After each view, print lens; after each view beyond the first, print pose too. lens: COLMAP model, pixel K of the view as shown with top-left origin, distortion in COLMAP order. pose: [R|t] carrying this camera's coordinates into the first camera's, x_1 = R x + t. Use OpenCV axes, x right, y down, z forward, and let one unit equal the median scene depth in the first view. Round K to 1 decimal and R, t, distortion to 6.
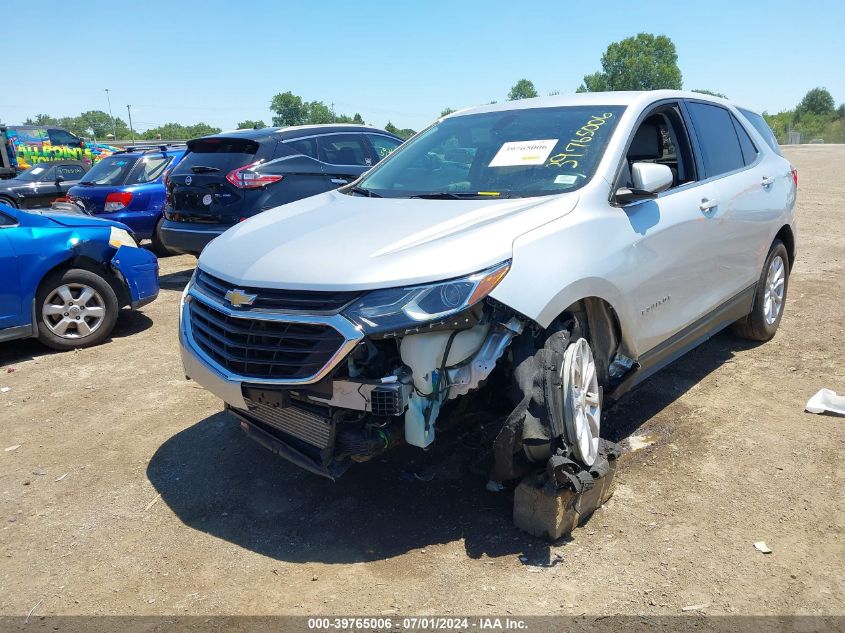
lens RADIAL K [[669.0, 0, 422.5], [0, 669.0, 316.5], [0, 0, 1]] dist [0.049426, -0.083664]
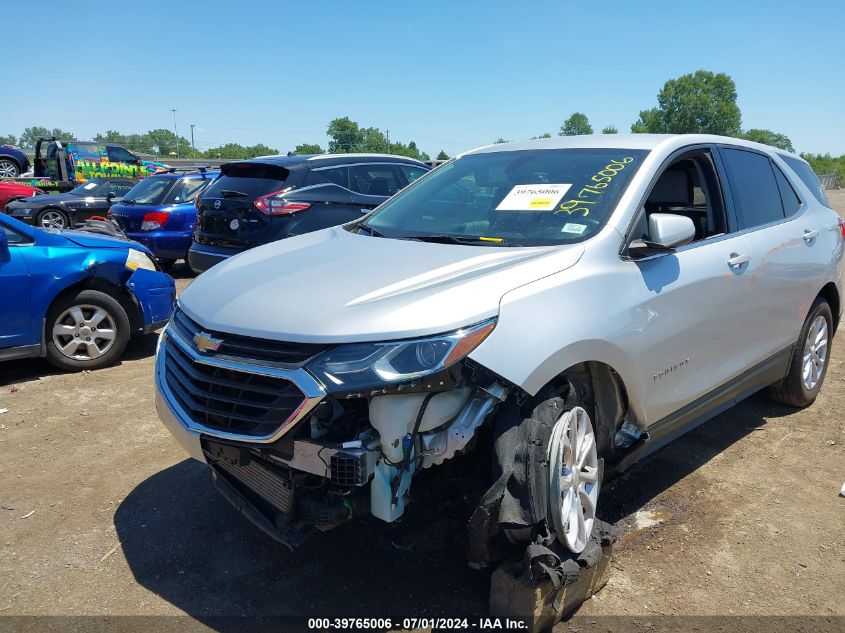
lens RADIAL K [[669.0, 0, 422.5], [0, 669.0, 316.5], [0, 0, 1]] dist [0.049426, -0.083664]
pose [[0.996475, 0.052331, -0.065565, 0.067181], [-0.054867, 0.997789, -0.037494, -0.034910], [0.063458, 0.040959, 0.997144, 0.069766]]
